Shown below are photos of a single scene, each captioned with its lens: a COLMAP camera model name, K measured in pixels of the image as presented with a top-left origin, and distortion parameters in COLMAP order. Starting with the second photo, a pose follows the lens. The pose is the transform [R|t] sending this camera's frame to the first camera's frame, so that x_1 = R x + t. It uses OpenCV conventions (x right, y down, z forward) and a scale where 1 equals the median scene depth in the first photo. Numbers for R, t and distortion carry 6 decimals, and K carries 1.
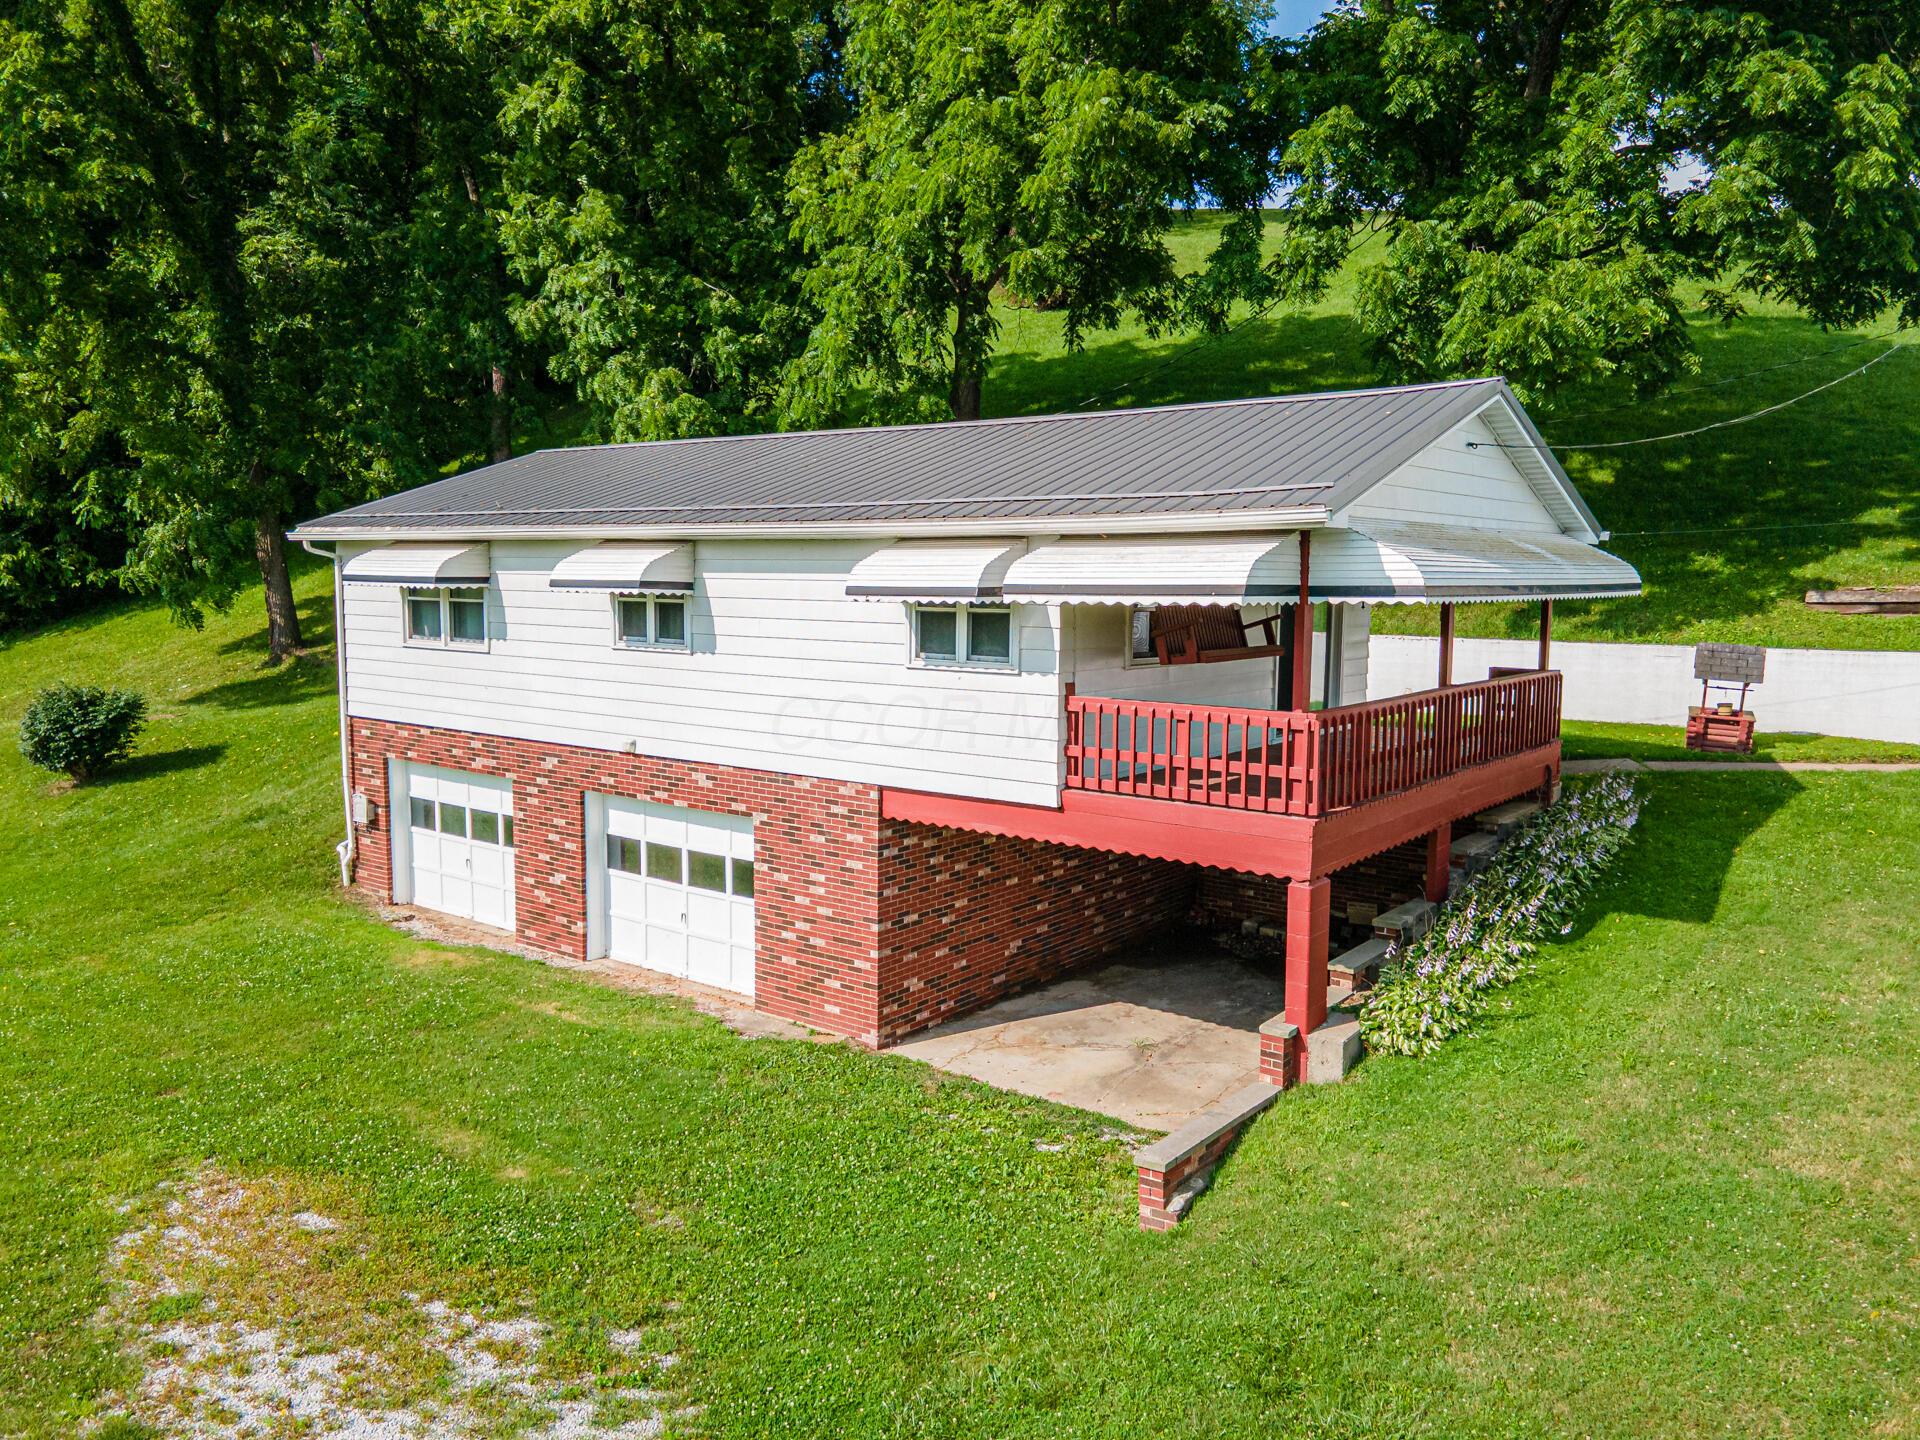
lens RADIAL K [[1396.4, 0, 960.0], [0, 1396.4, 720.0], [0, 0, 1]] dist [0.029477, 0.048083]
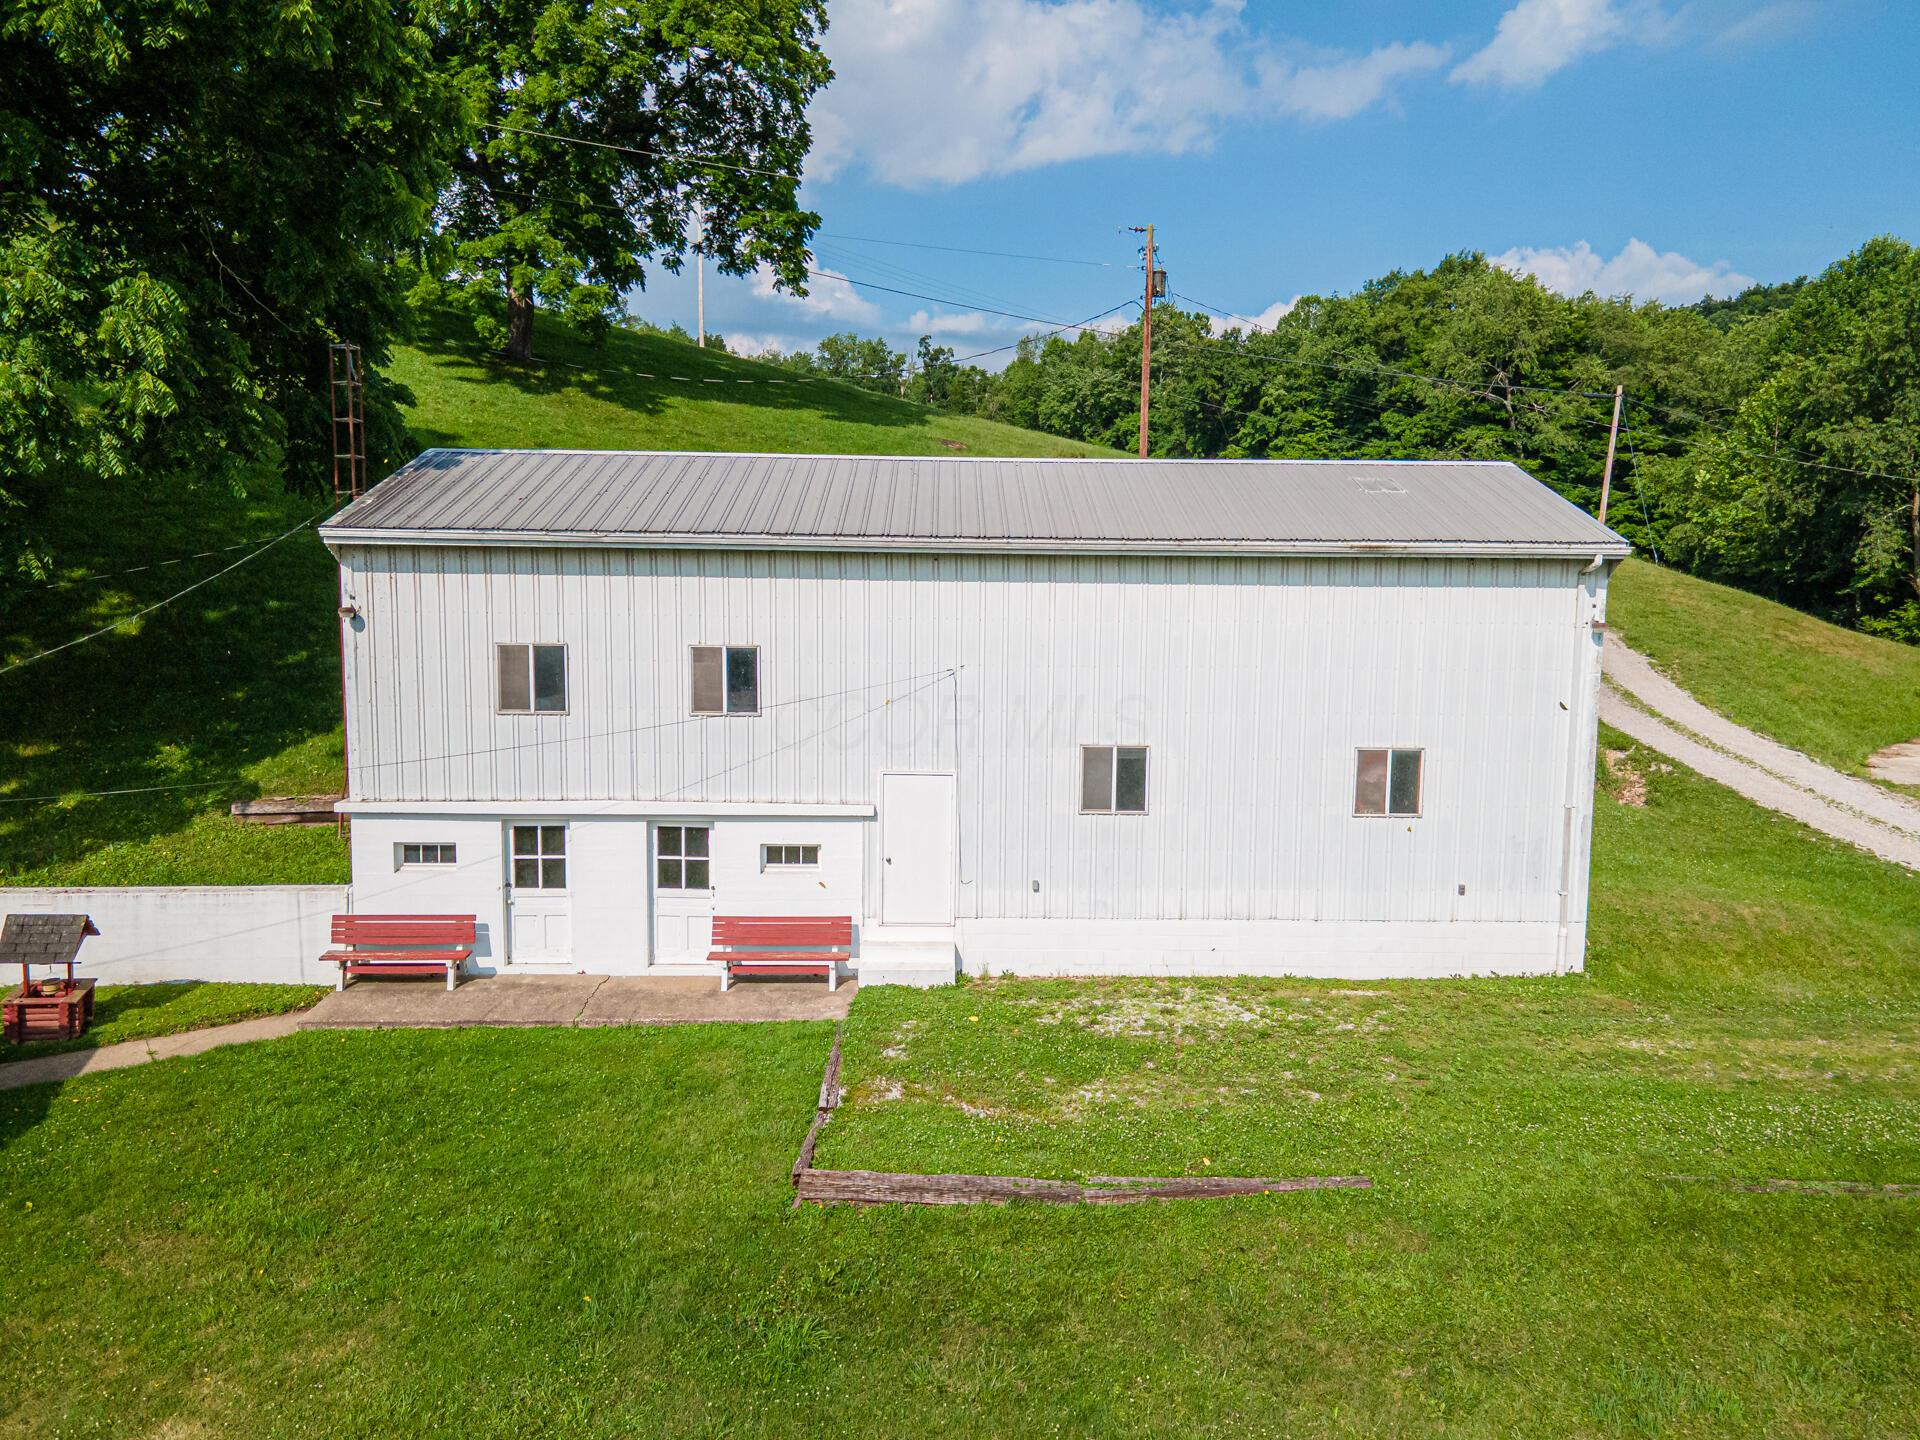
lens RADIAL K [[1396.4, 0, 960.0], [0, 1396.4, 720.0], [0, 0, 1]] dist [0.029477, 0.048083]
pose [[0.746970, -0.062688, 0.661896, 0.384796], [0.063764, 0.997711, 0.022533, -0.153458], [-0.661793, 0.025374, 0.749257, -0.027889]]
